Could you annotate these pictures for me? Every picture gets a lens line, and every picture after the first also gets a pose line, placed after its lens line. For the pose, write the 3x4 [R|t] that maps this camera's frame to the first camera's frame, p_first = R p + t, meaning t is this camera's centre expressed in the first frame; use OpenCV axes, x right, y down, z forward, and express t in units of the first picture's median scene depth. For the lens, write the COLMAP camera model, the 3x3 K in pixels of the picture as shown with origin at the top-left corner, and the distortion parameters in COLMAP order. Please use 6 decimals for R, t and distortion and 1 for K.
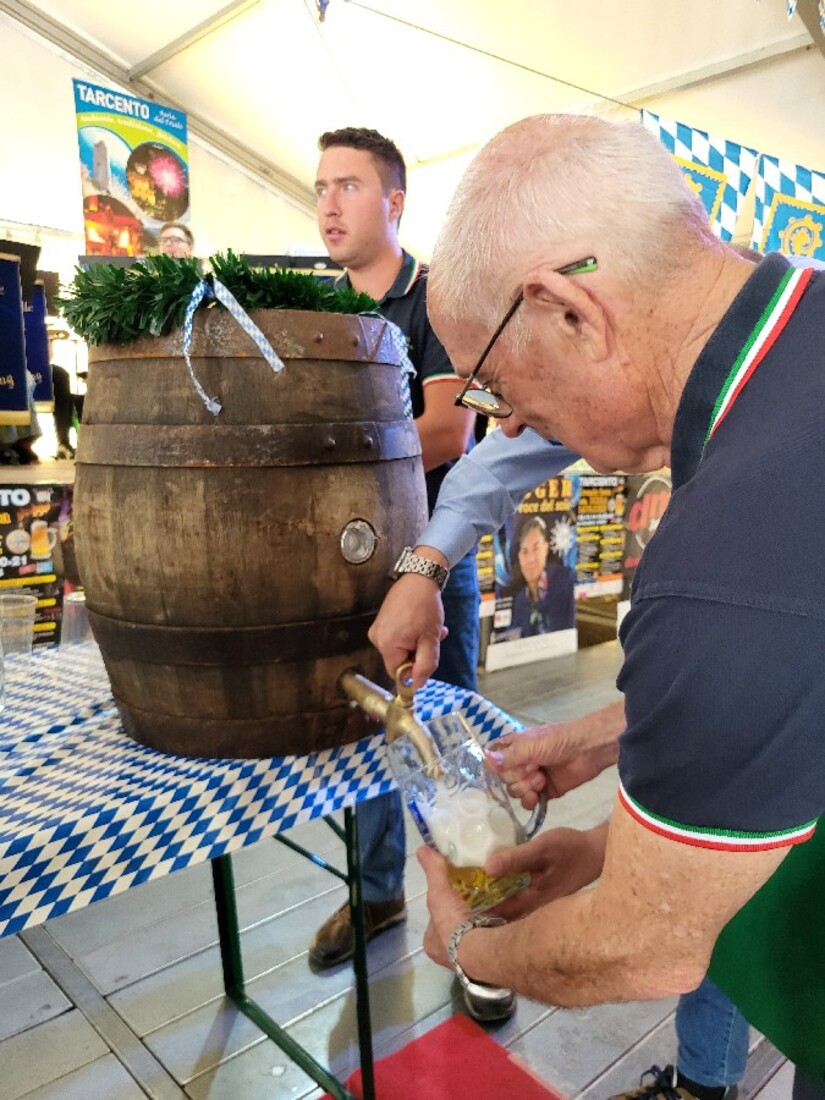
lens RADIAL K [[867.9, 0, 414.8], [0, 867.9, 549.1], [0, 0, 1]] dist [0.040907, 0.002834]
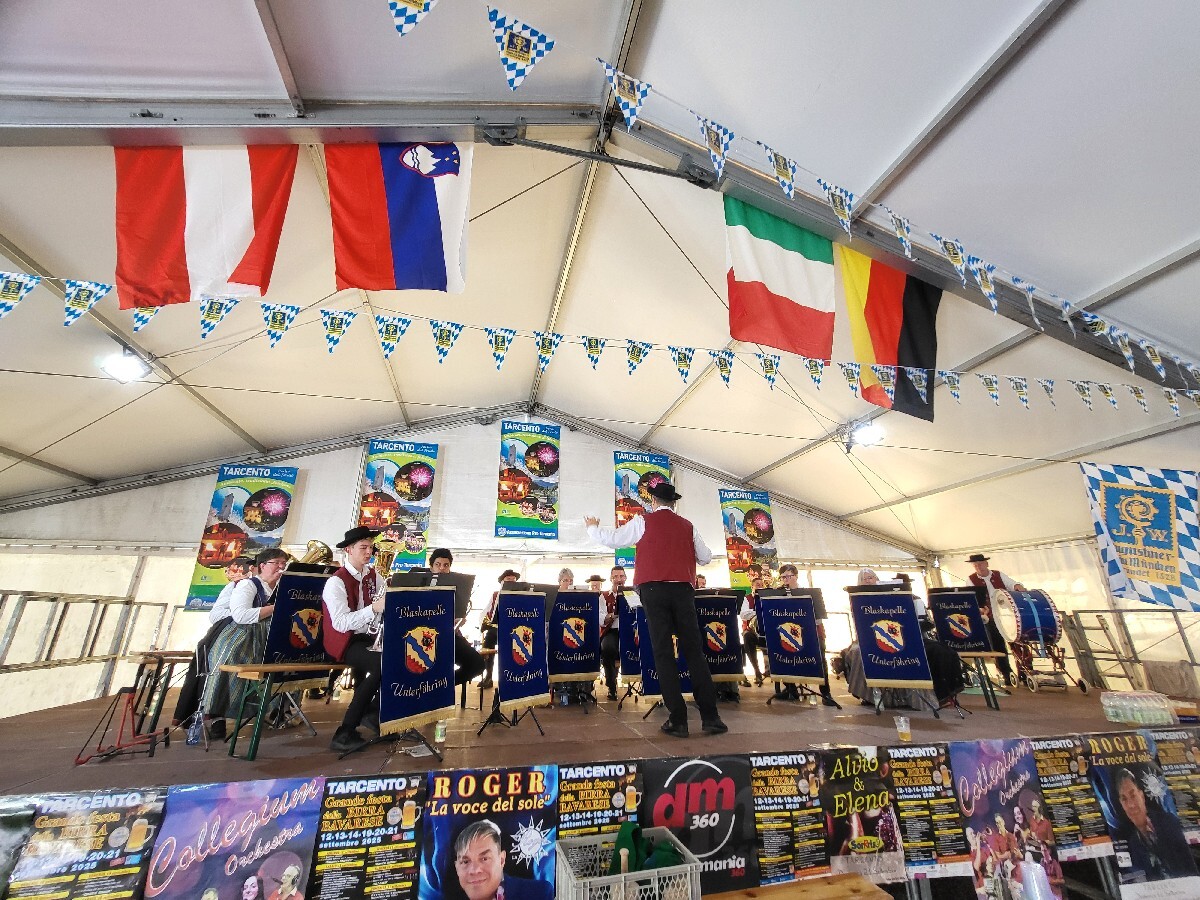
lens RADIAL K [[473.1, 0, 588.7], [0, 473.1, 457.6], [0, 0, 1]] dist [-0.001229, -0.000443]
pose [[0.854486, -0.183452, -0.486004, -0.087384], [-0.061273, 0.893443, -0.444978, -0.063567], [0.515849, 0.410006, 0.752194, -0.120782]]
